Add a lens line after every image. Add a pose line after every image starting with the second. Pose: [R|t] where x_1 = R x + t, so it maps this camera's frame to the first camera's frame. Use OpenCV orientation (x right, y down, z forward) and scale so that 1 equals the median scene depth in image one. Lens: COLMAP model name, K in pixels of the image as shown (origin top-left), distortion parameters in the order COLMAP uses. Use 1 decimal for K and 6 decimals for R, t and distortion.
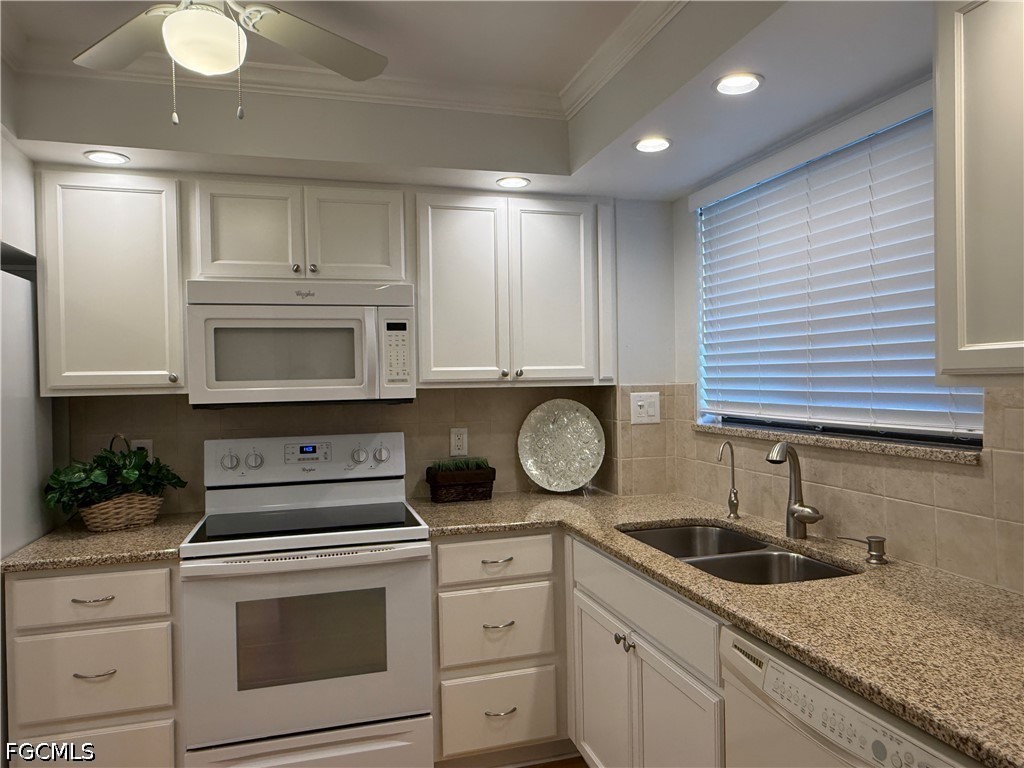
lens RADIAL K [[692.5, 0, 509.2], [0, 692.5, 384.4], [0, 0, 1]] dist [-0.001093, 0.000071]
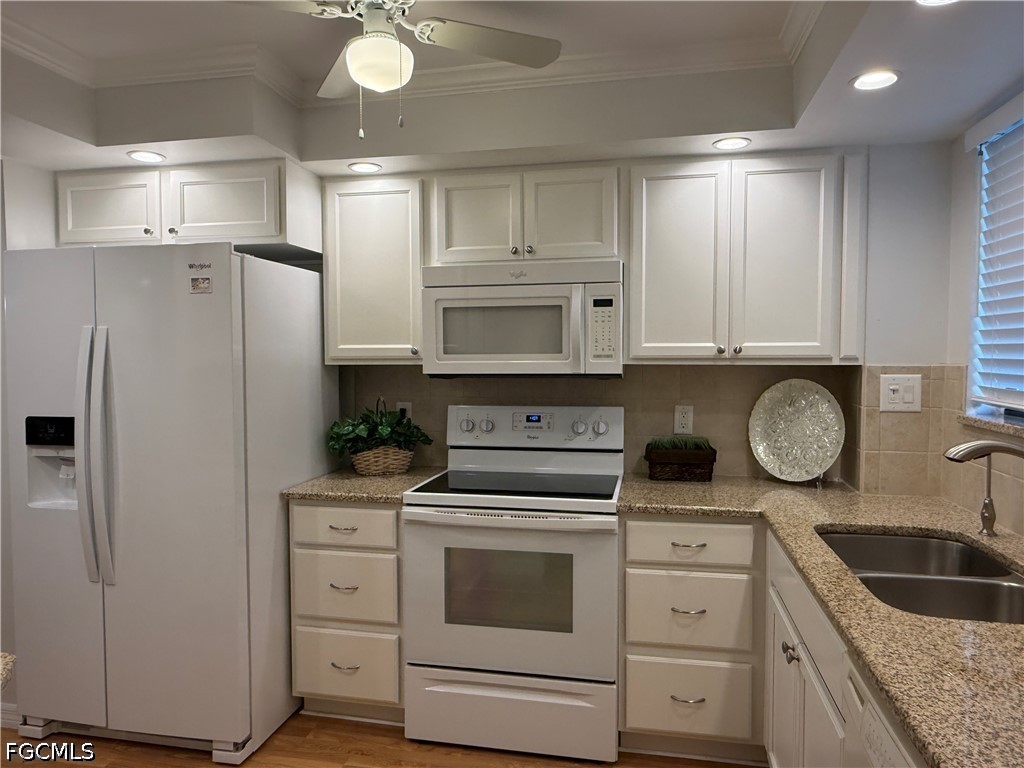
lens RADIAL K [[692.5, 0, 508.4], [0, 692.5, 384.4], [0, 0, 1]] dist [-0.001093, 0.000071]
pose [[0.883000, 0.035921, -0.467997, 0.202859], [-0.016312, 0.998814, 0.045885, -0.008922], [0.469090, -0.032883, 0.882538, 0.037584]]
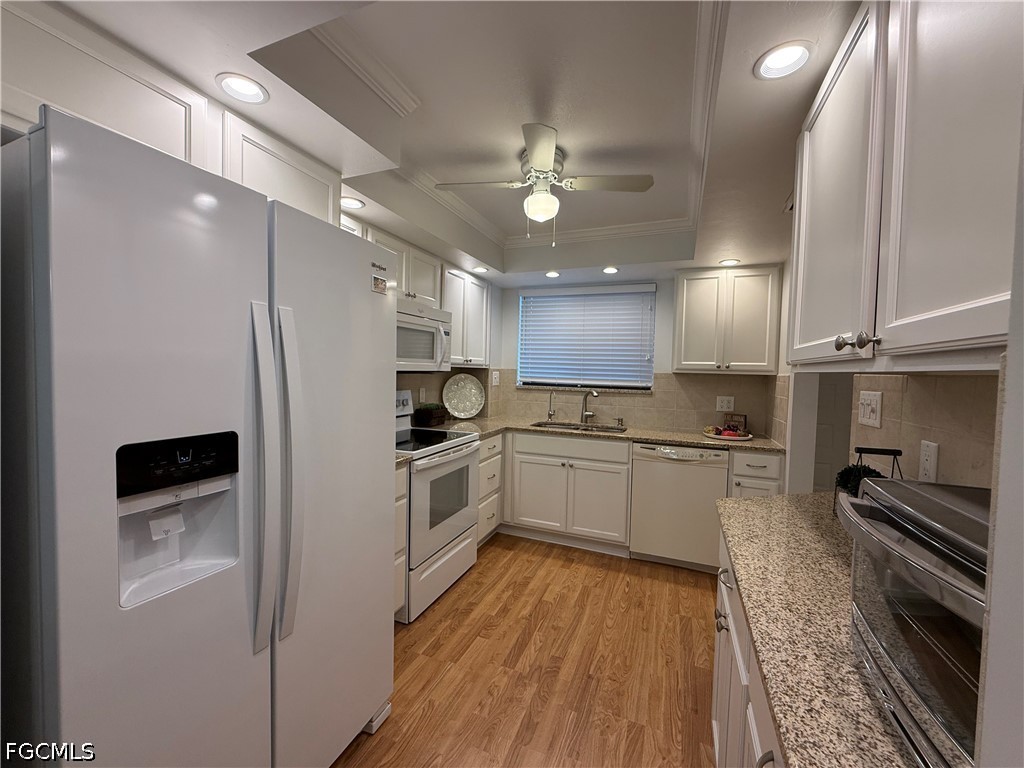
lens RADIAL K [[408.6, 0, 513.2], [0, 408.6, 382.1], [0, 0, 1]] dist [0.003371, 0.000018]
pose [[0.617602, 0.010098, 0.786426, -0.979247], [-0.030869, 0.999458, 0.011409, 0.033588], [-0.785885, -0.031323, 0.617579, 0.160455]]
